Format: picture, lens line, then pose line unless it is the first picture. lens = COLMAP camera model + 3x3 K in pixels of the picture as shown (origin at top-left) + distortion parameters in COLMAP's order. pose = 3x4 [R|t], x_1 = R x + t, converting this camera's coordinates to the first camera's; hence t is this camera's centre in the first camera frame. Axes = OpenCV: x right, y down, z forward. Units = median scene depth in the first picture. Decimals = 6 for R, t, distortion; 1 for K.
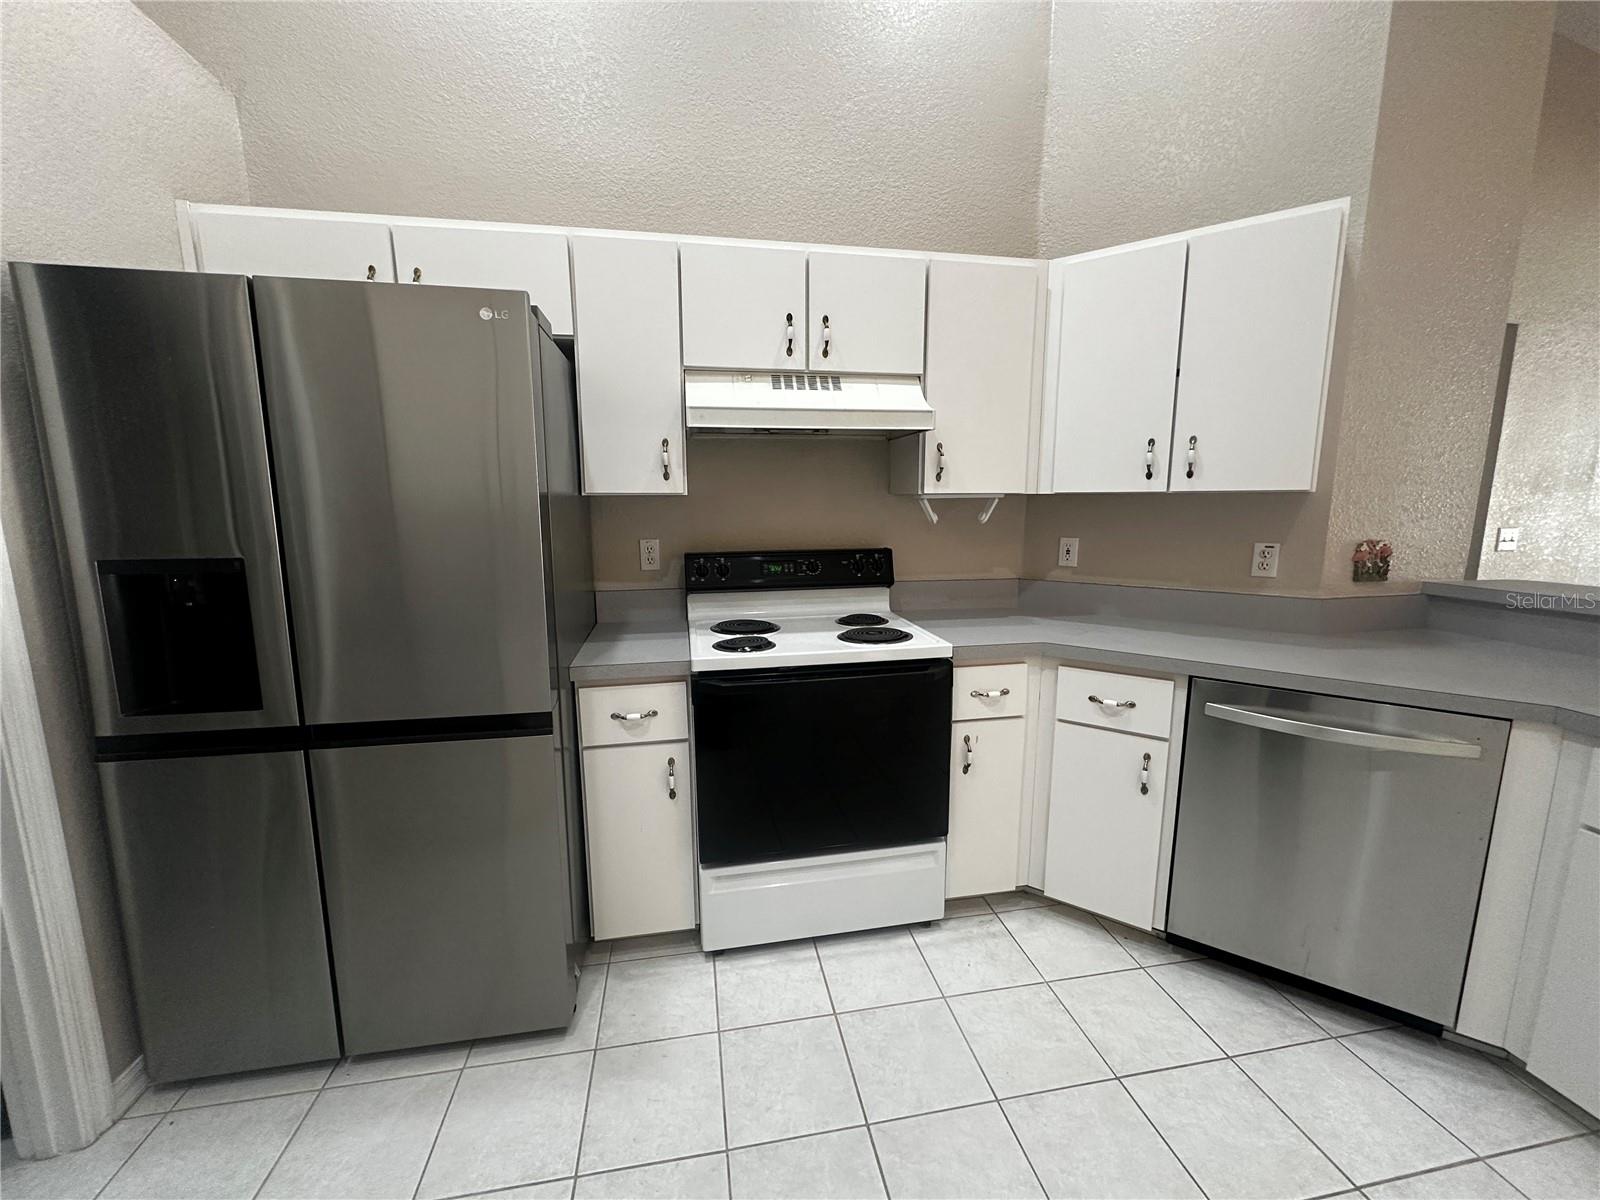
lens RADIAL K [[641.6, 0, 797.5], [0, 641.6, 598.6], [0, 0, 1]] dist [-0.000593, -0.000352]
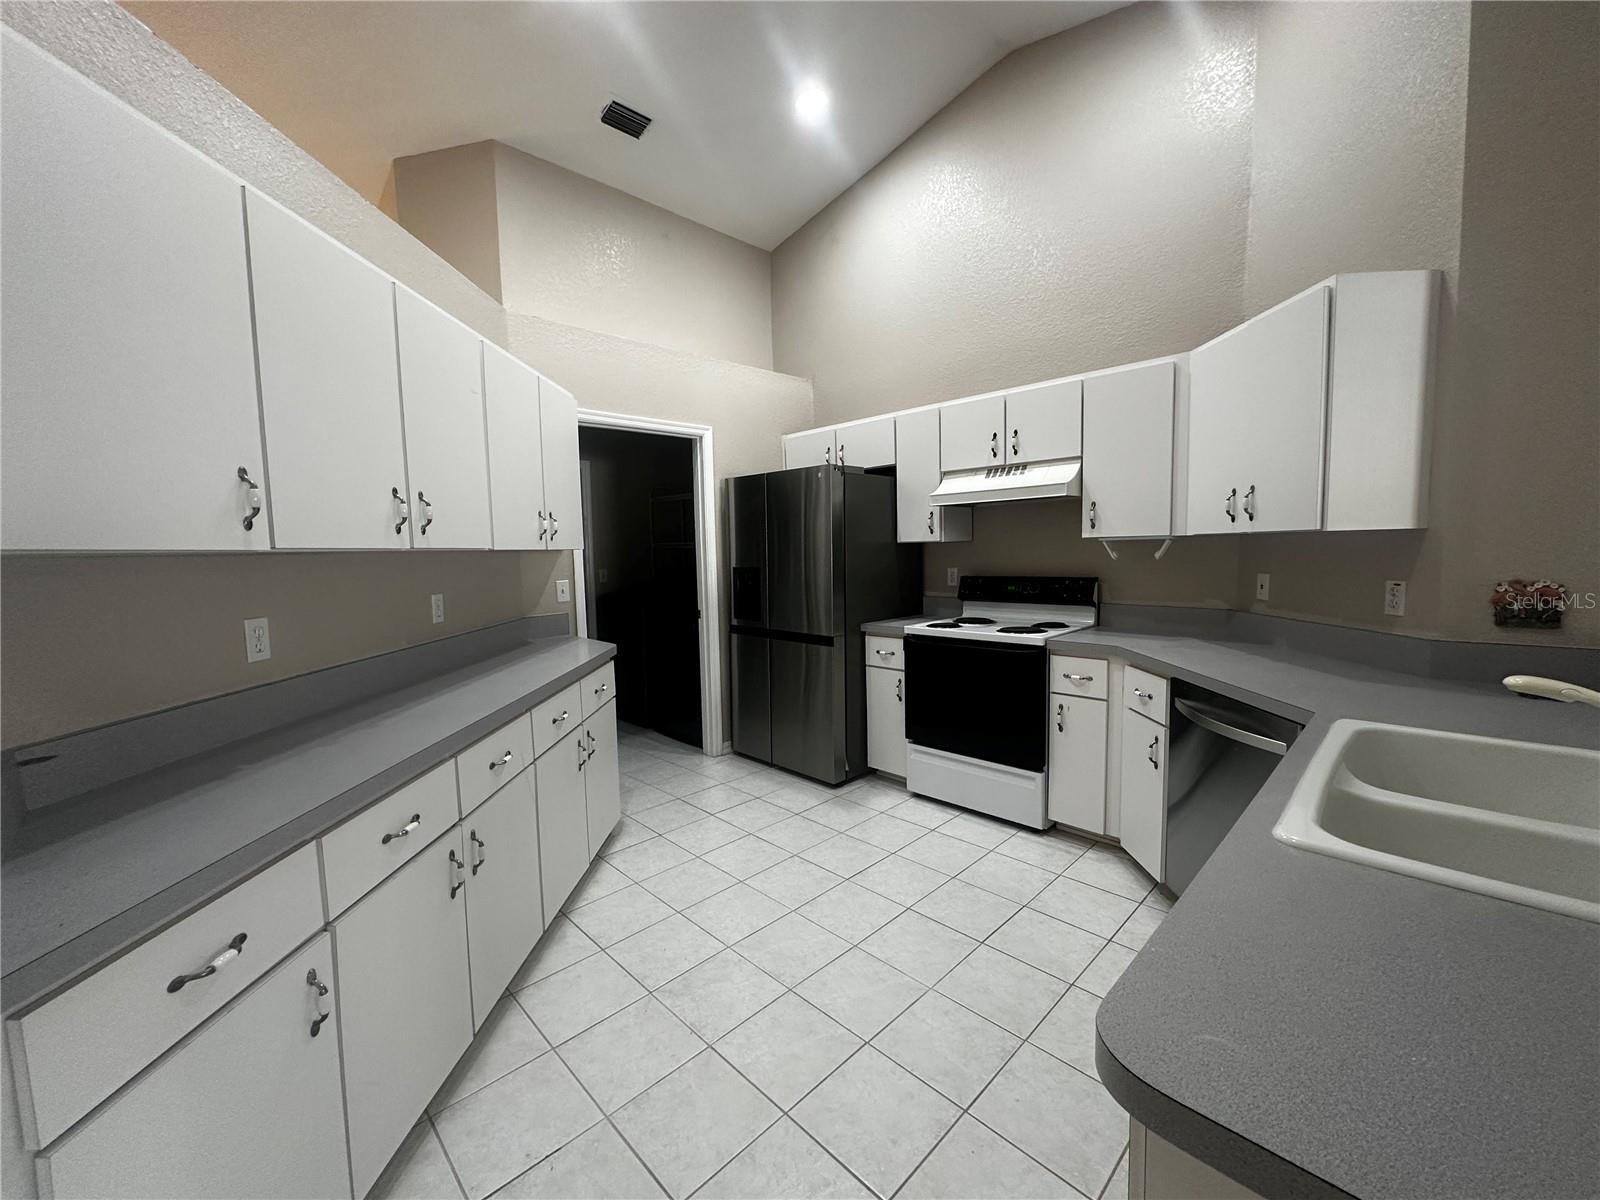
lens RADIAL K [[641.6, 0, 809.1], [0, 641.6, 602.5], [0, 0, 1]] dist [-0.000593, -0.000352]
pose [[0.567606, 0.061837, -0.820975, 1.105416], [-0.108674, 0.994077, -0.000260, 0.047192], [0.816097, 0.089366, 0.570964, -0.306696]]
